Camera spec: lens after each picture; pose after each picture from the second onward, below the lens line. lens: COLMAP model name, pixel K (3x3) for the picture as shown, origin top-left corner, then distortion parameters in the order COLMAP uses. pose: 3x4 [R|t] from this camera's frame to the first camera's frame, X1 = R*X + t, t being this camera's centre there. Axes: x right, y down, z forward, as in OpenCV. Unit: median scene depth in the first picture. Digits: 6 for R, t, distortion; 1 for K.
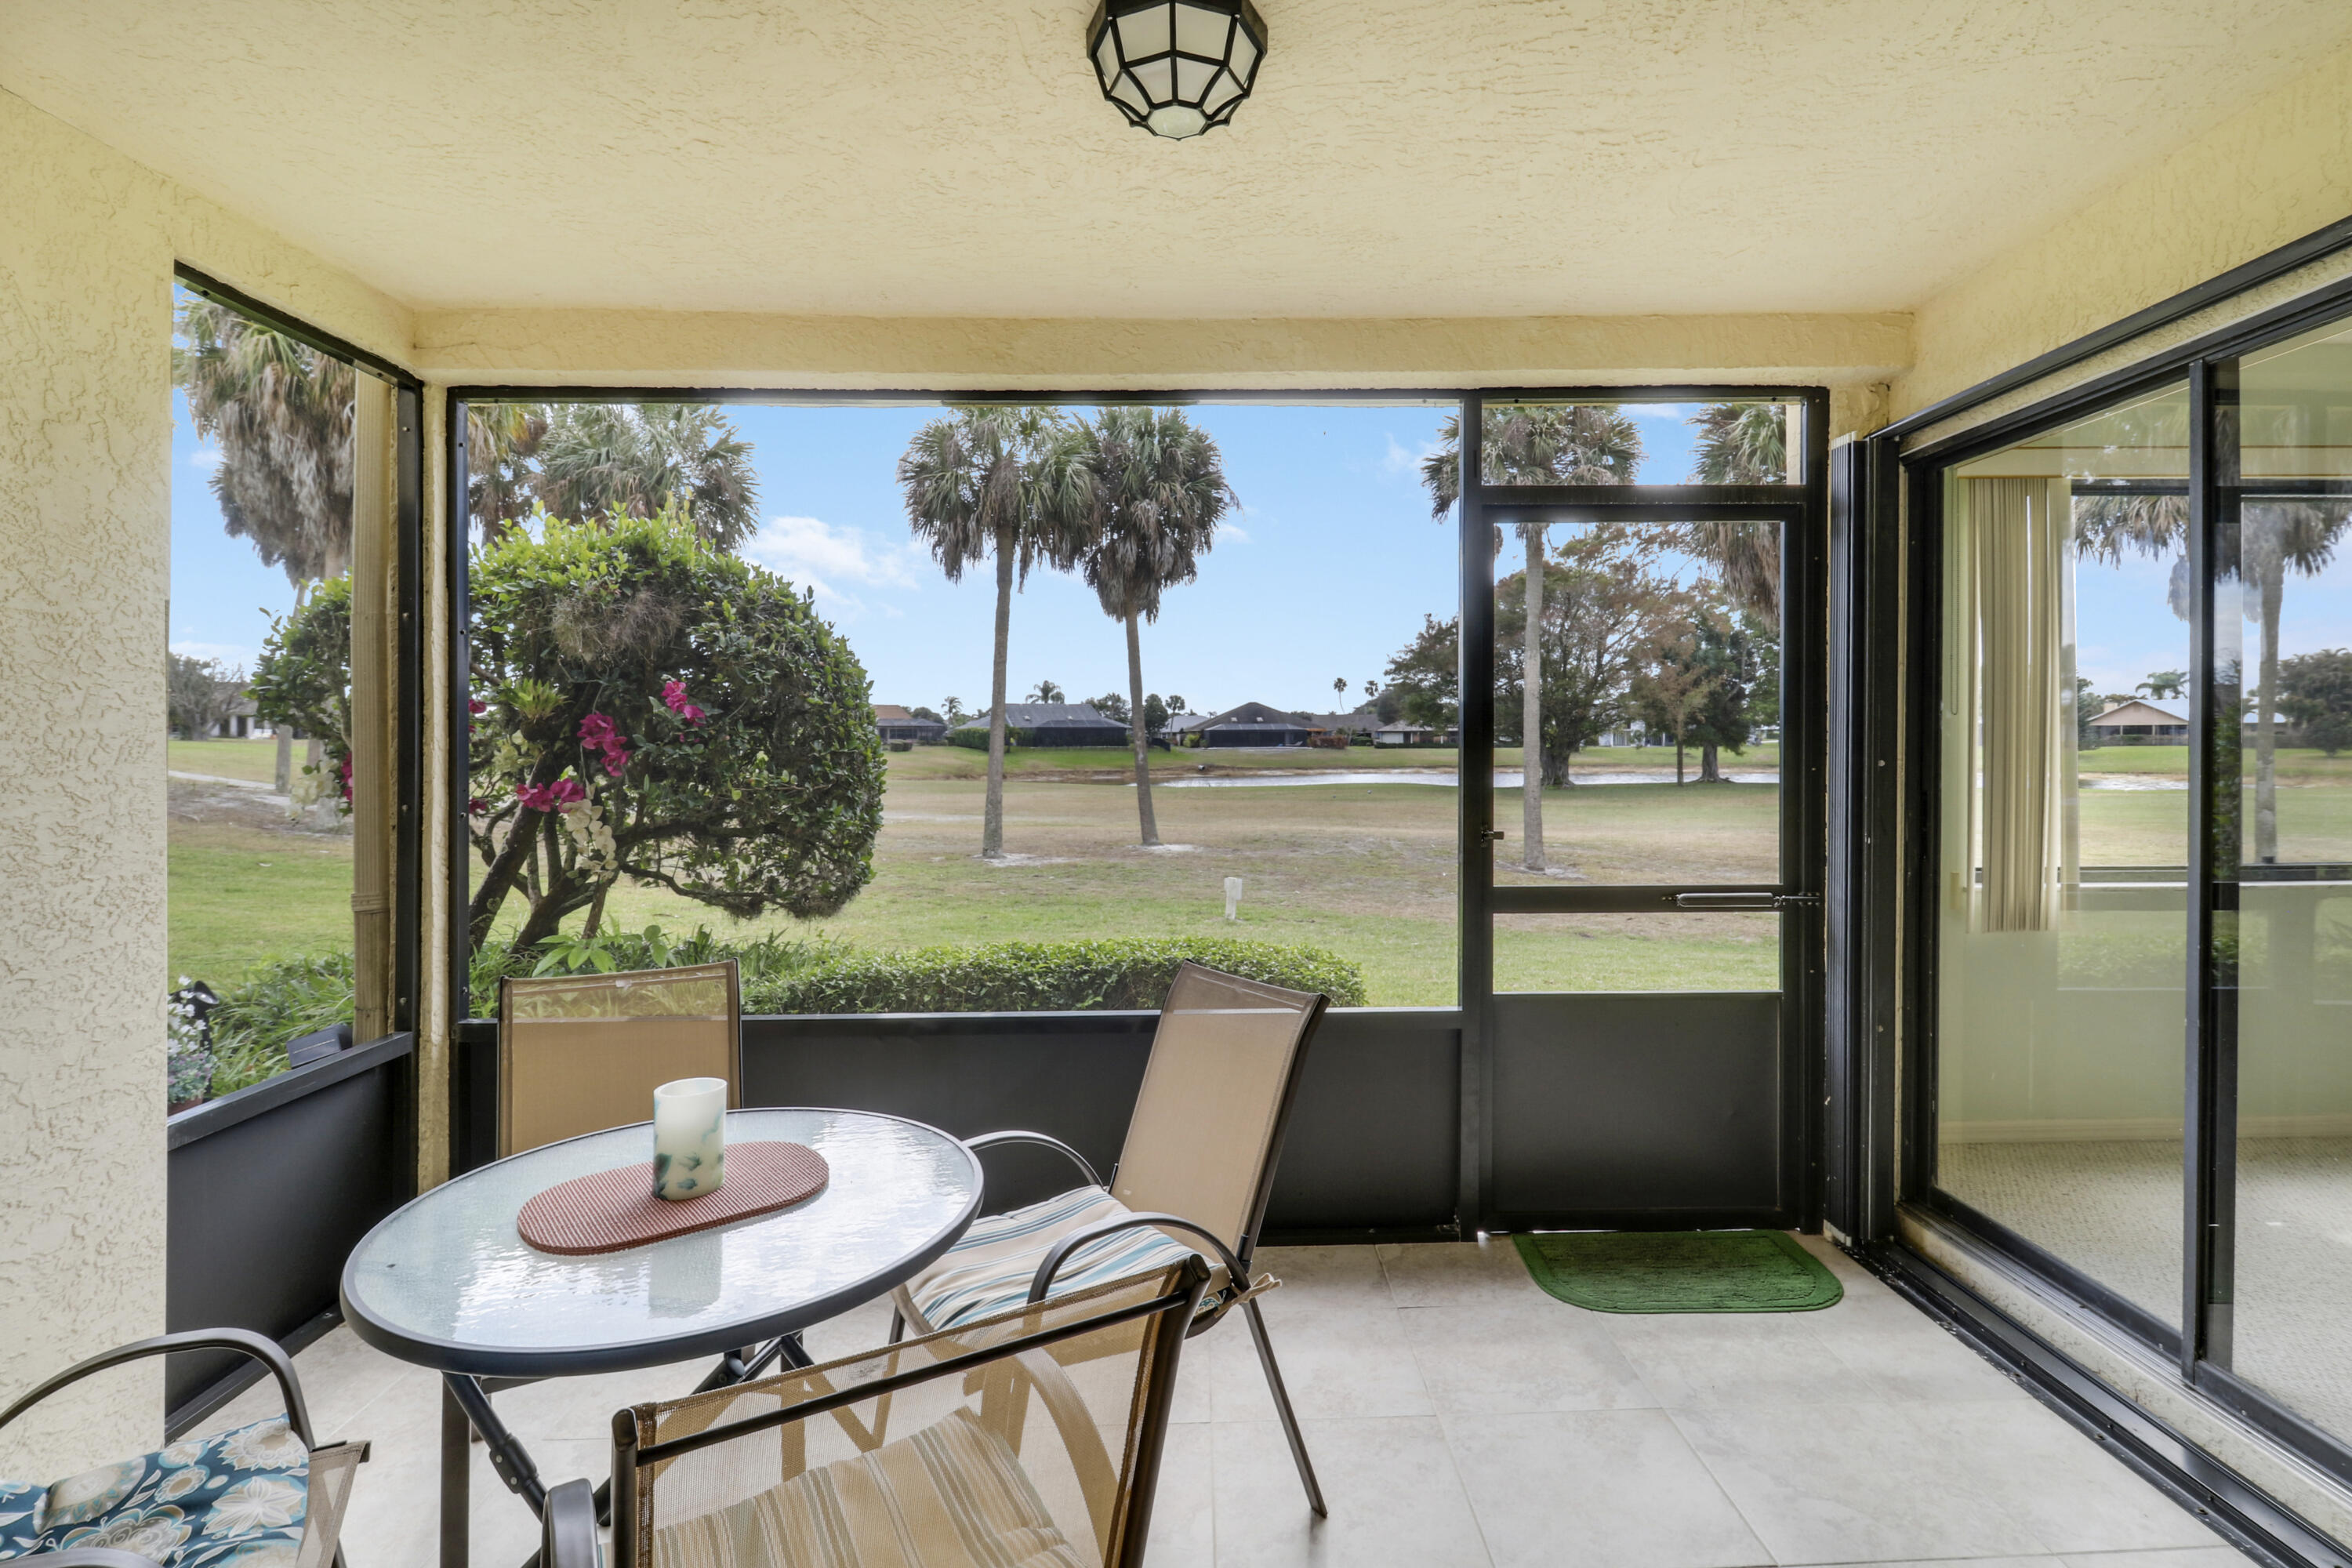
lens RADIAL K [[1138.2, 0, 1214.4], [0, 1138.2, 757.3], [0, 0, 1]] dist [0.000102, -0.004048]
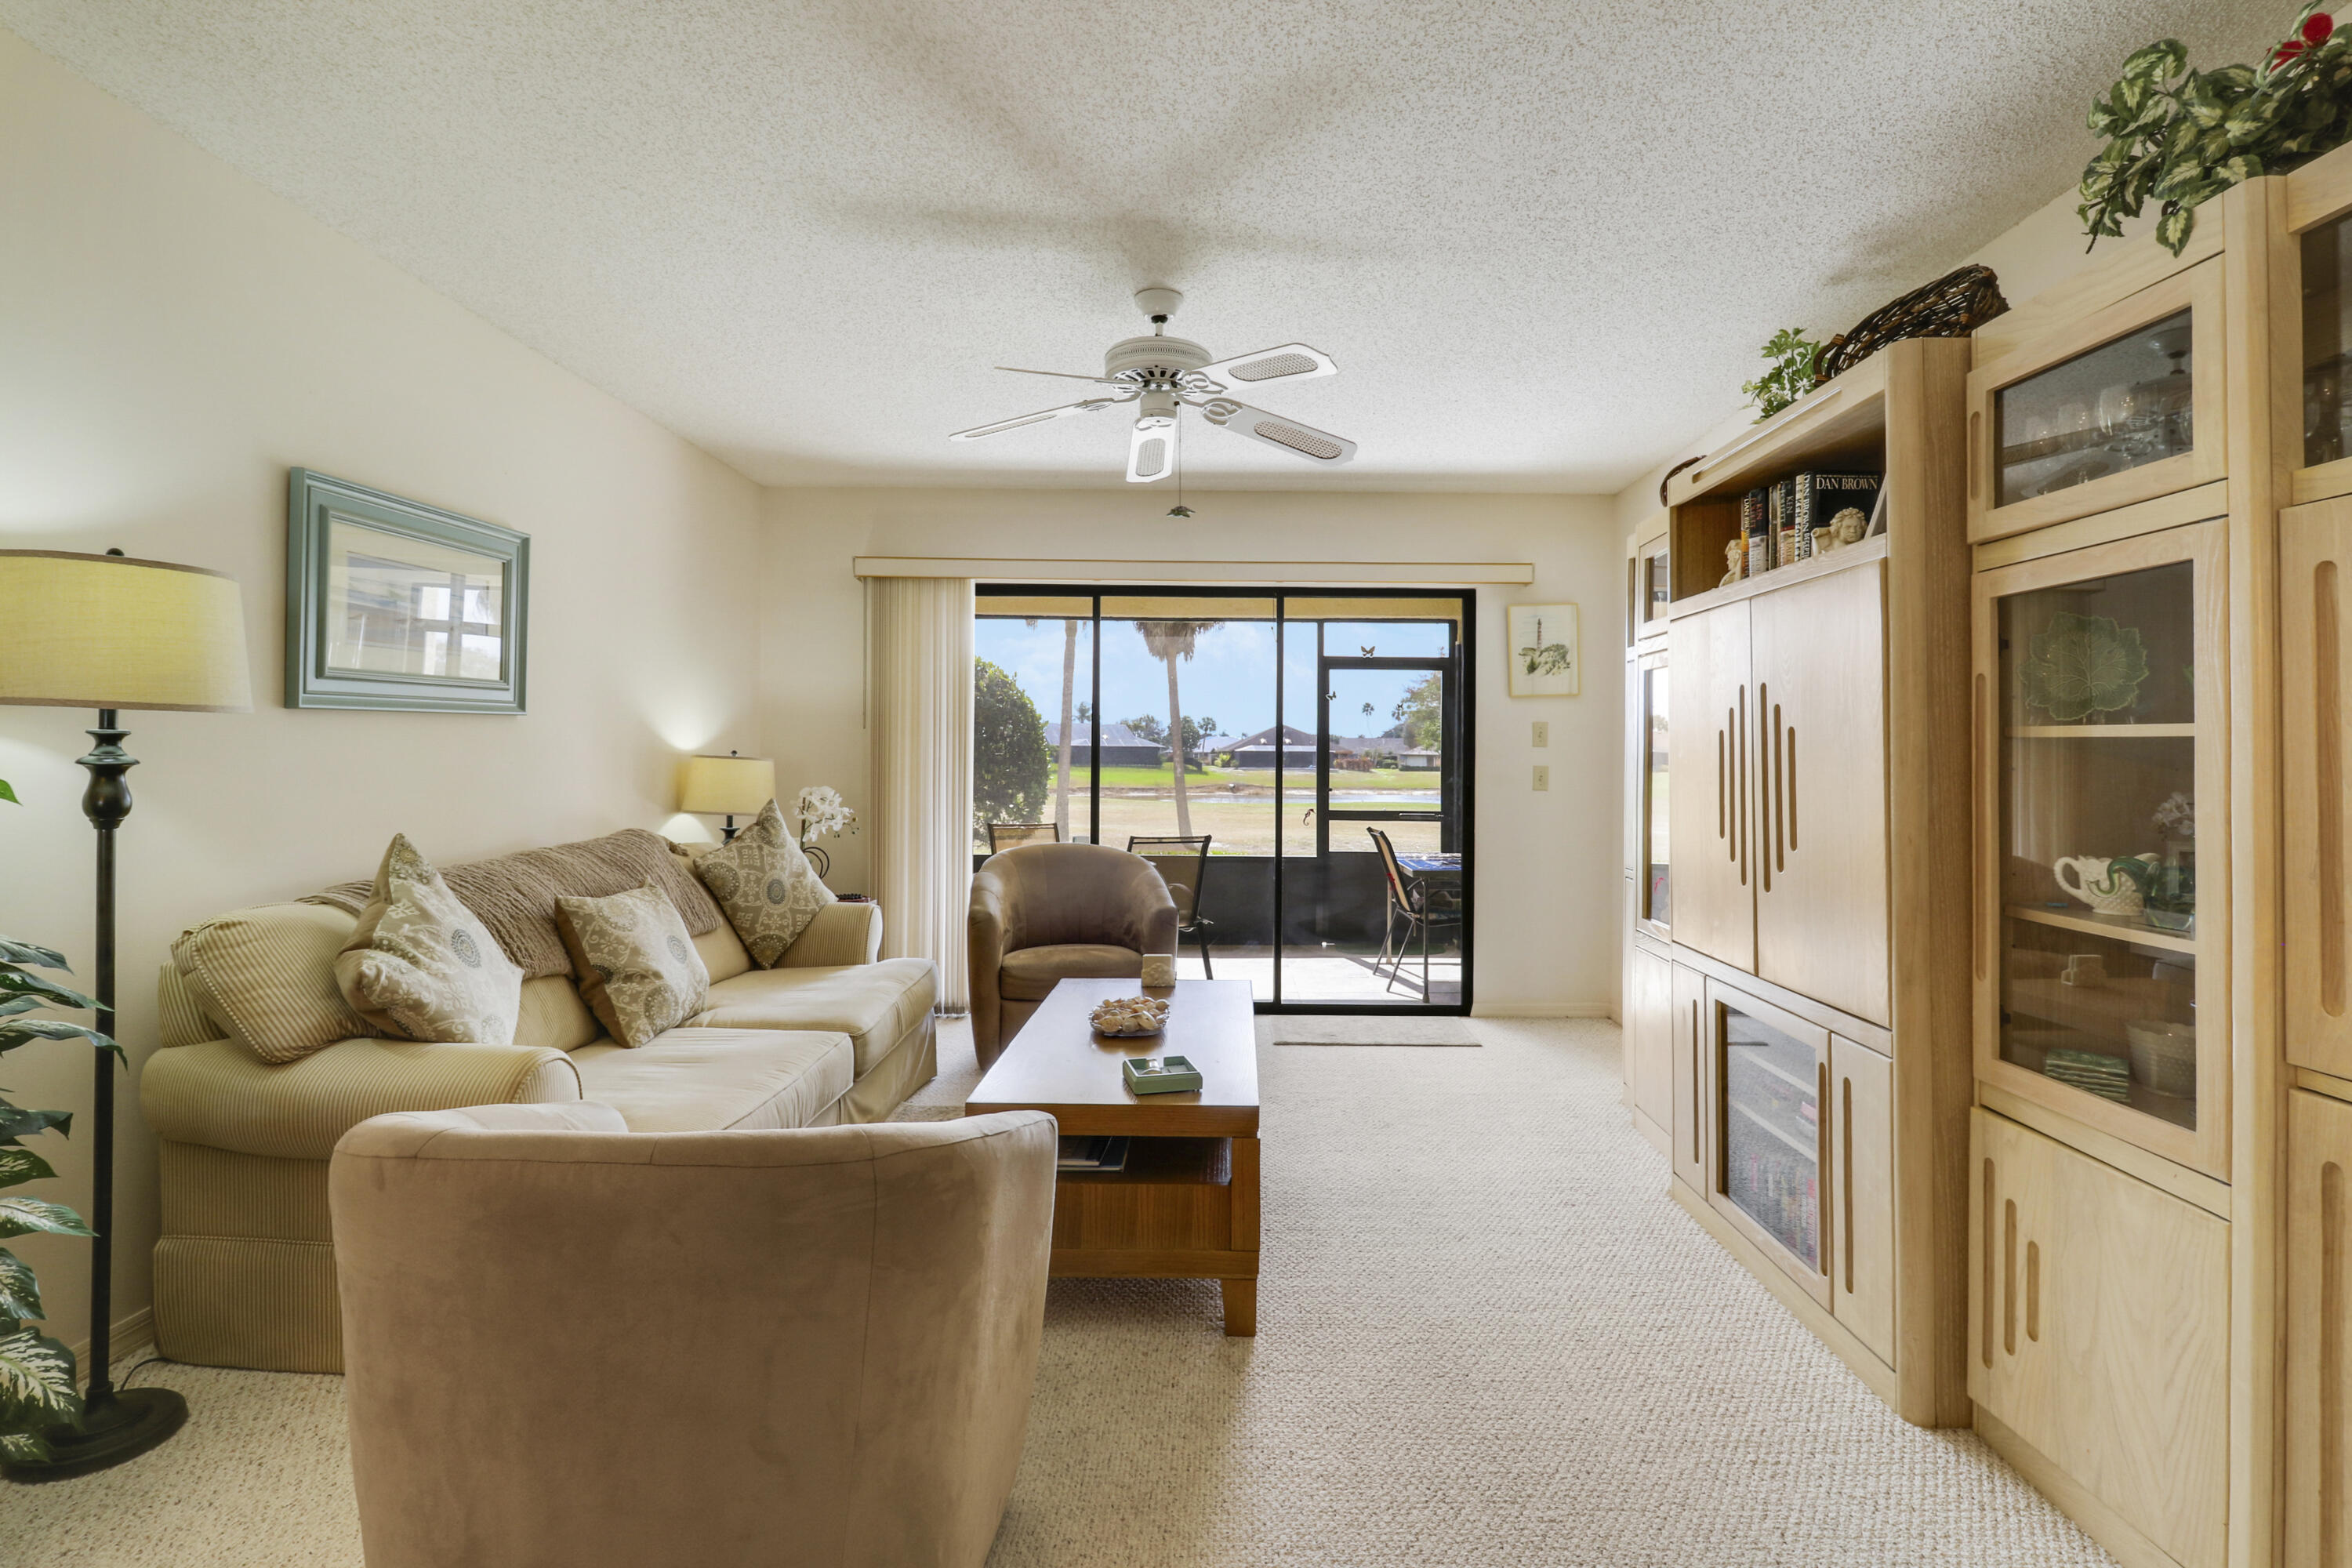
lens RADIAL K [[1138.2, 0, 1187.9], [0, 1138.2, 783.0], [0, 0, 1]] dist [0.000102, -0.004048]
pose [[0.998590, 0.016915, -0.050327, 0.028301], [-0.016688, 0.999849, 0.004925, 0.023399], [0.050403, -0.004078, 0.998721, -0.822889]]
